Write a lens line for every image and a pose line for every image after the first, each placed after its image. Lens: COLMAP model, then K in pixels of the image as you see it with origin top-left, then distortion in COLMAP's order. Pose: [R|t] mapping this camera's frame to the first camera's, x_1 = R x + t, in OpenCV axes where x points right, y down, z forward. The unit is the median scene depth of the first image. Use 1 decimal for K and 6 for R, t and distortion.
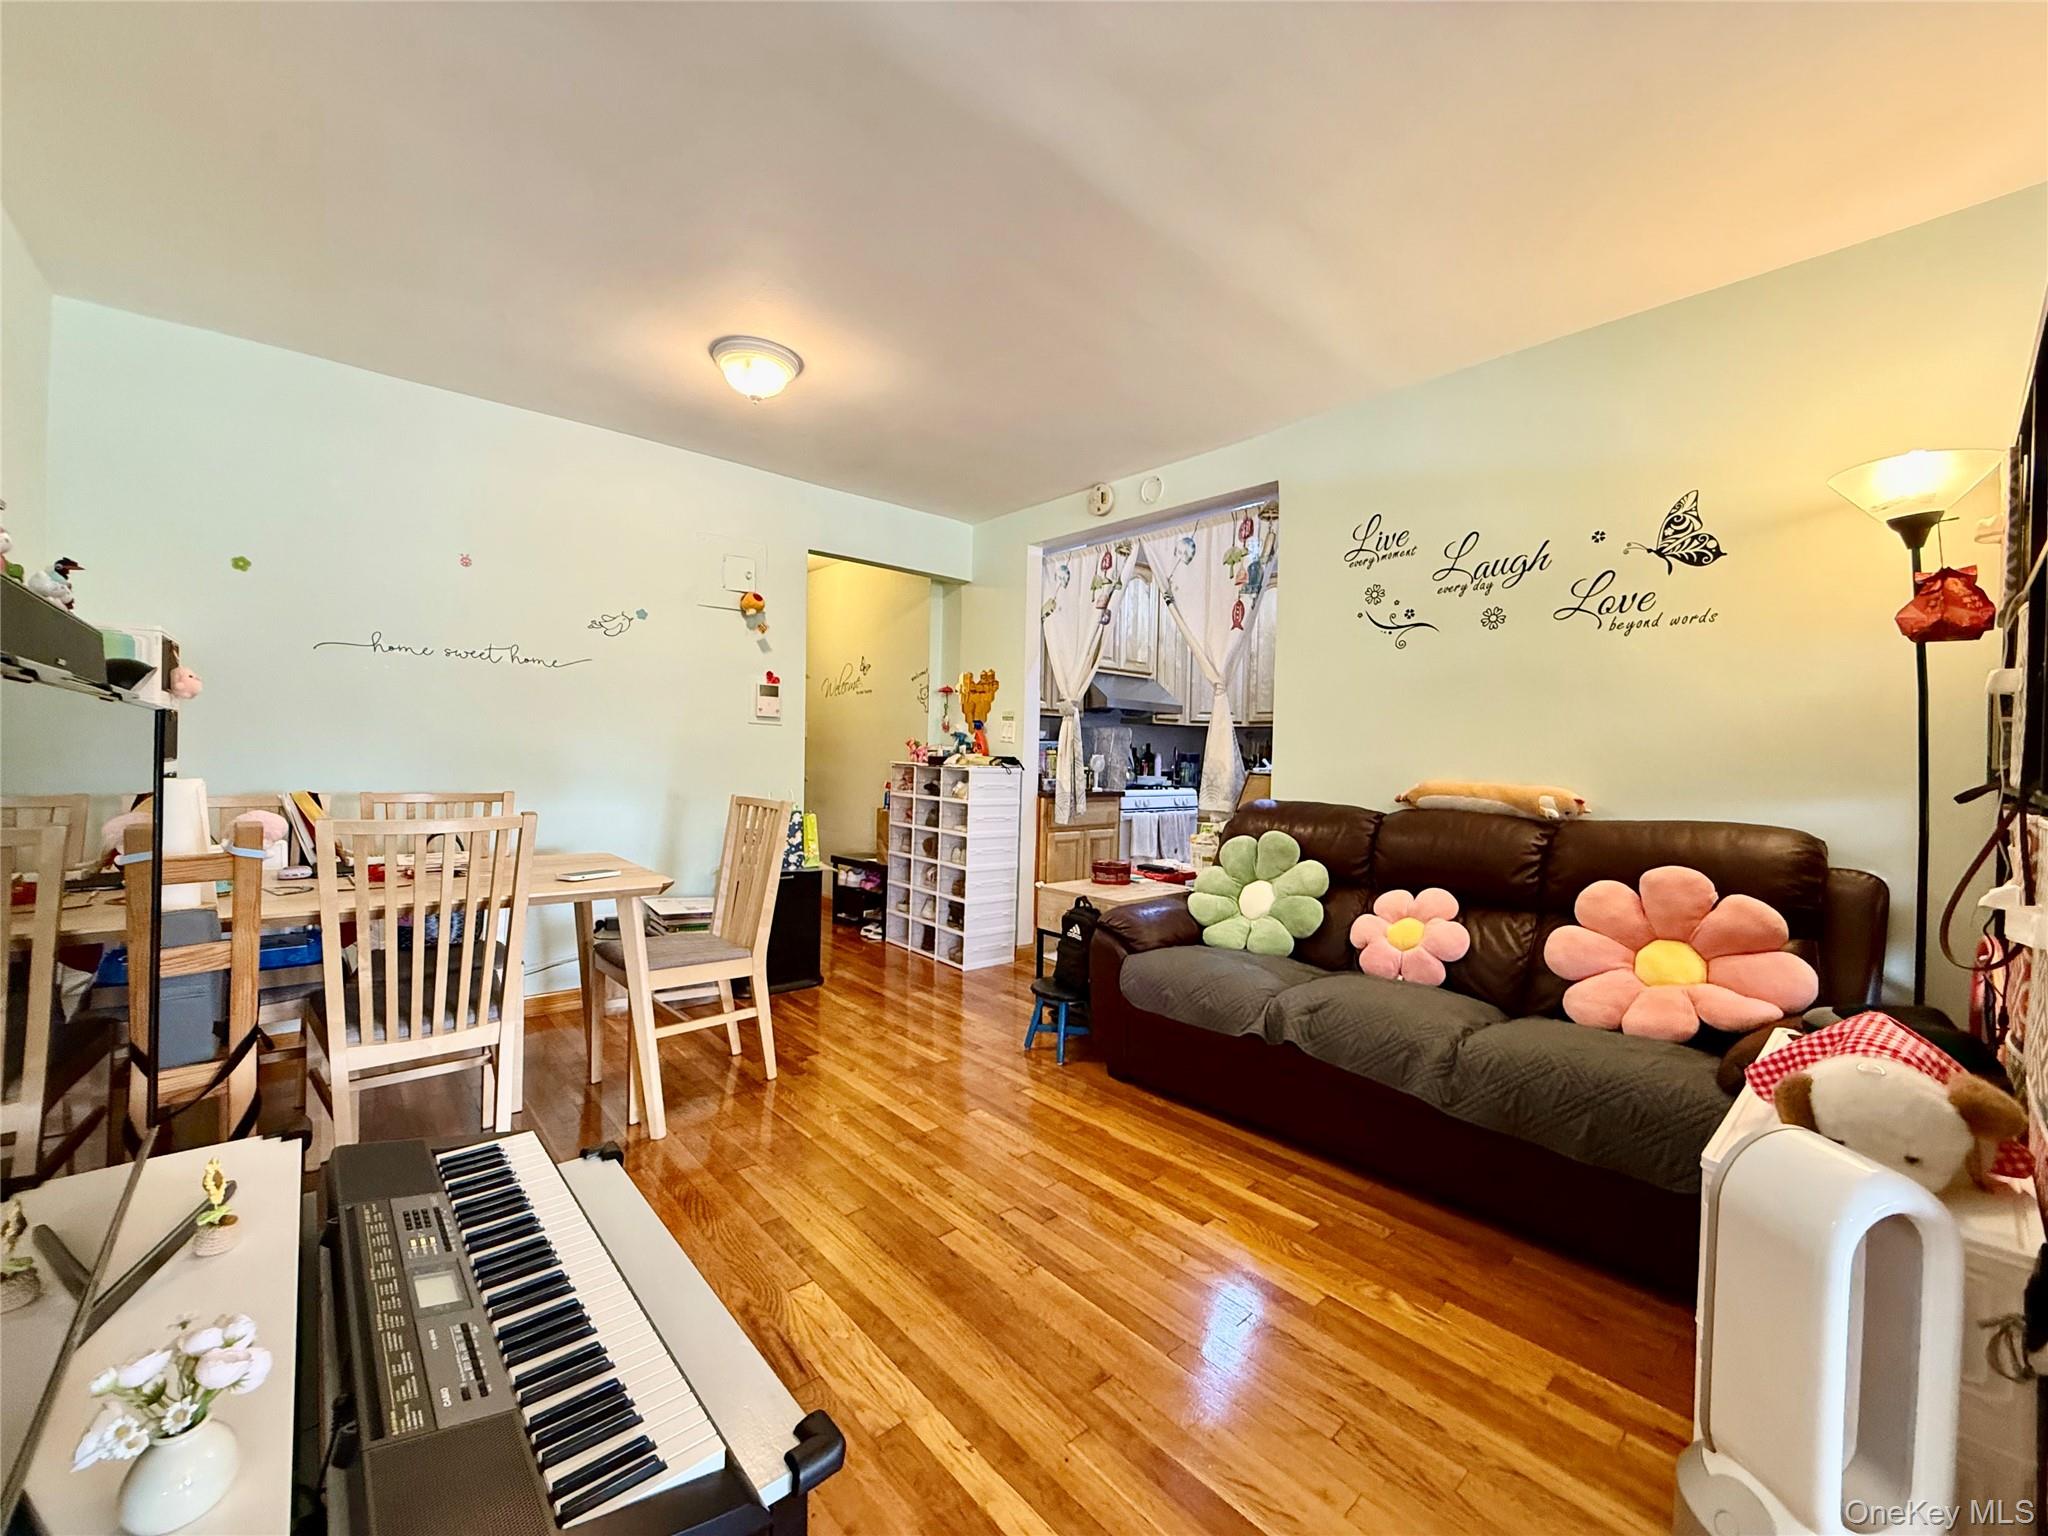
lens RADIAL K [[815.4, 0, 1016.0], [0, 815.4, 766.7], [0, 0, 1]] dist [-0.000718, 0.000571]
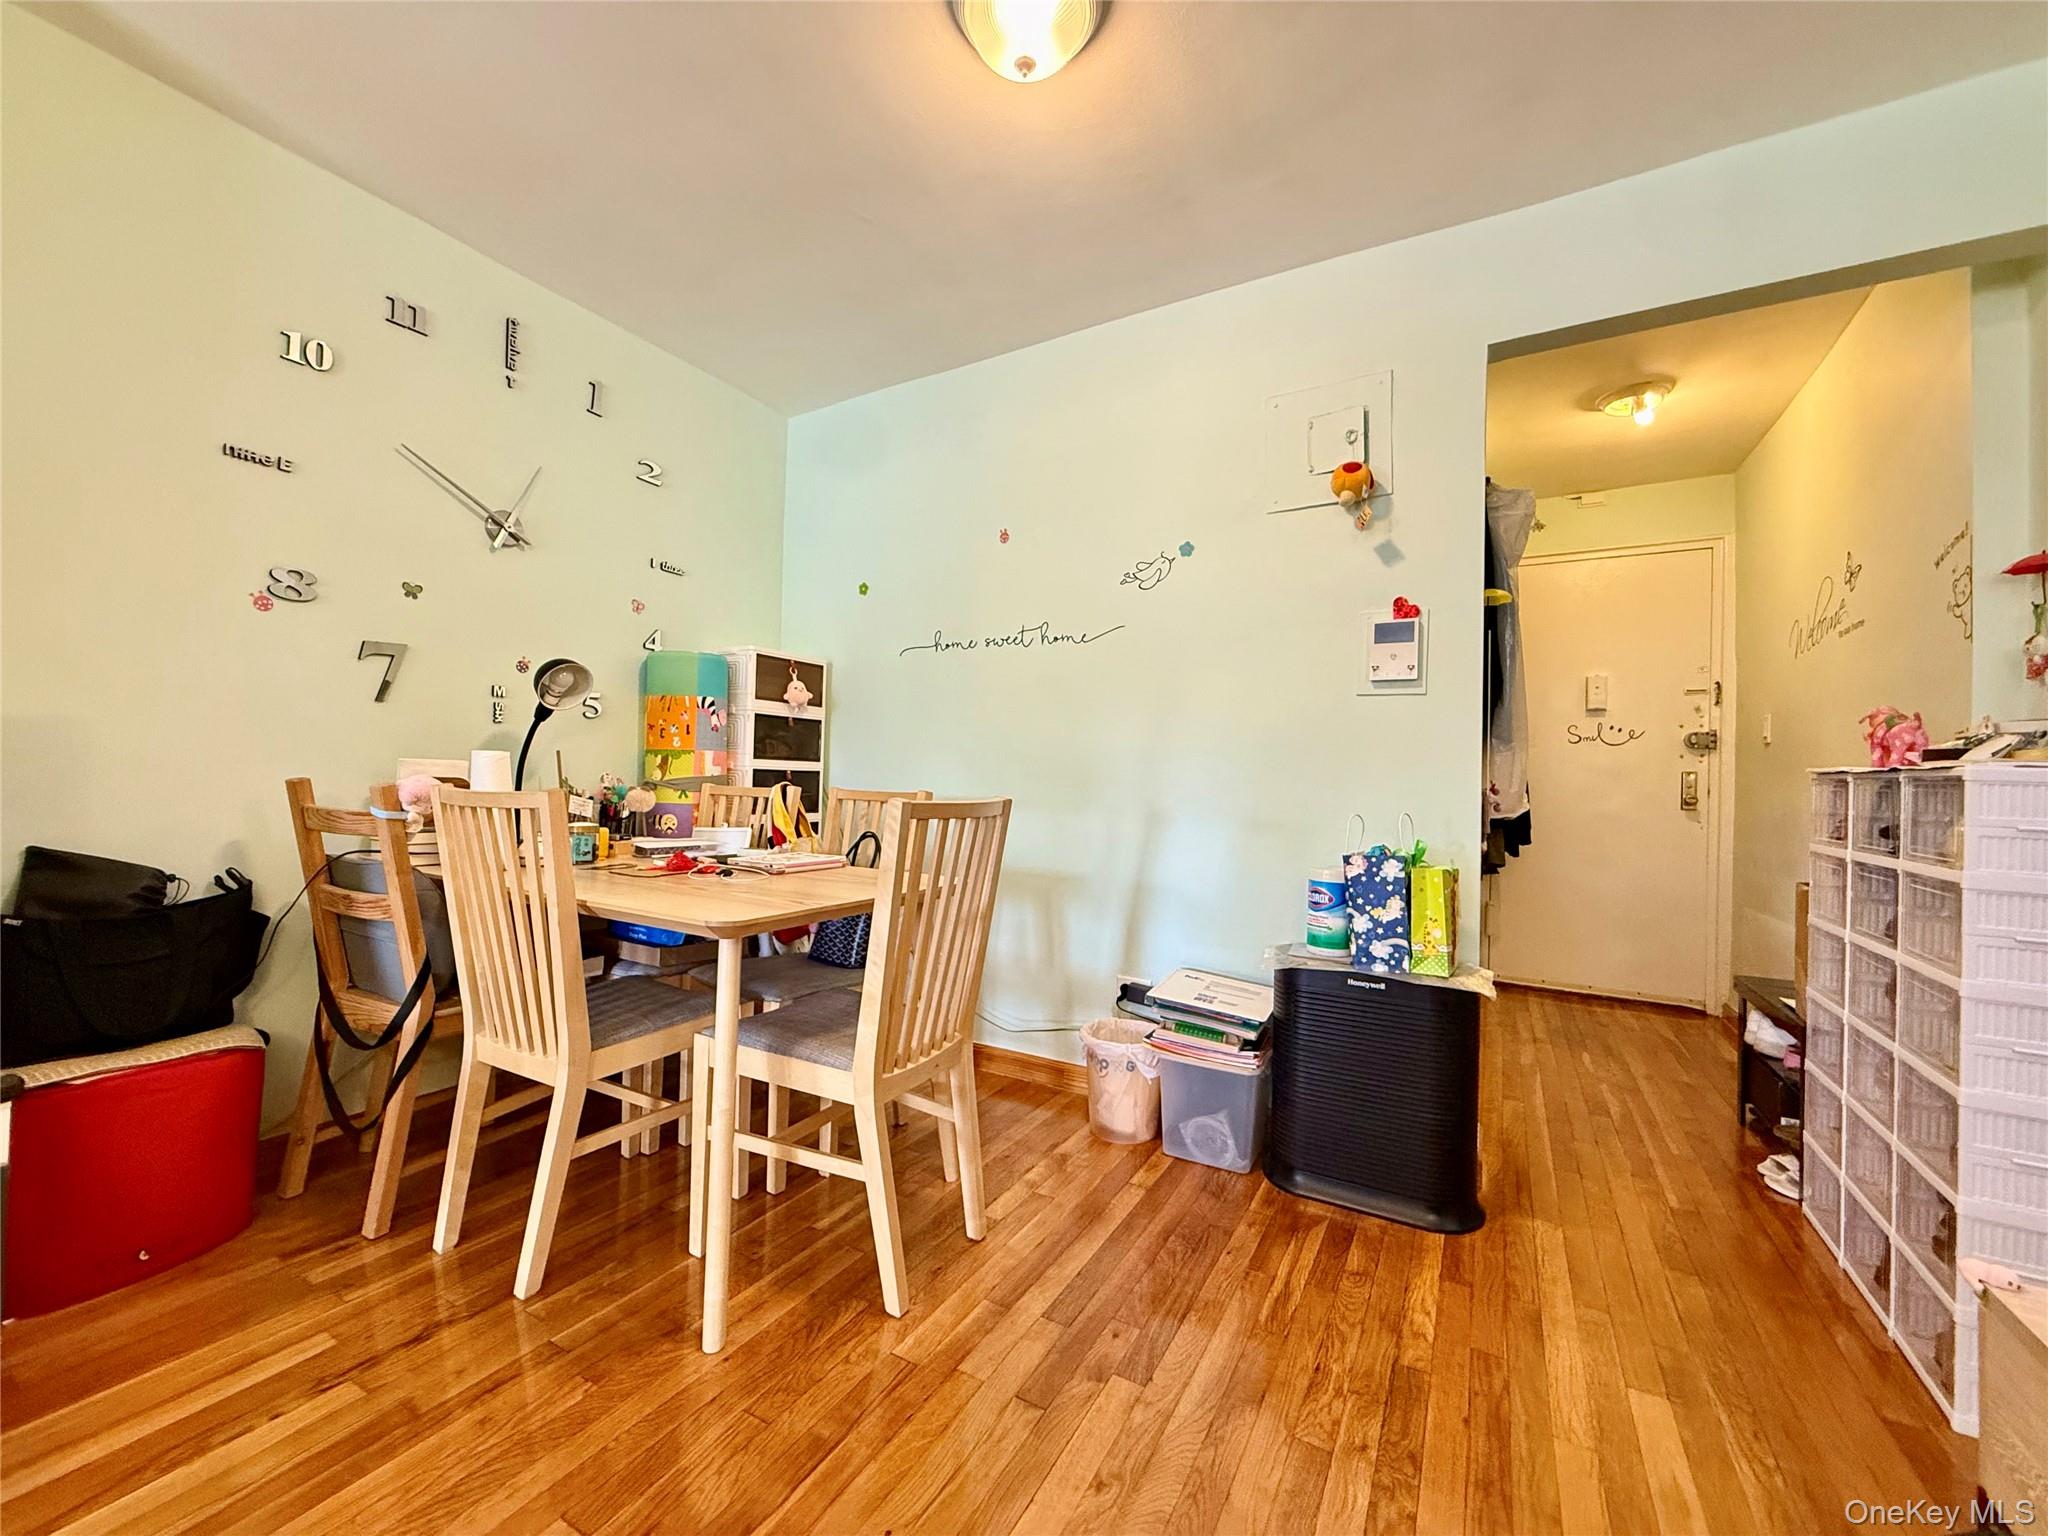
lens RADIAL K [[815.4, 0, 1016.0], [0, 815.4, 766.7], [0, 0, 1]] dist [-0.000718, 0.000571]
pose [[0.322572, -0.030075, -0.946067, 0.132272], [-0.031866, 0.998583, -0.042609, 0.028367], [0.946009, 0.043892, 0.321156, 0.617339]]
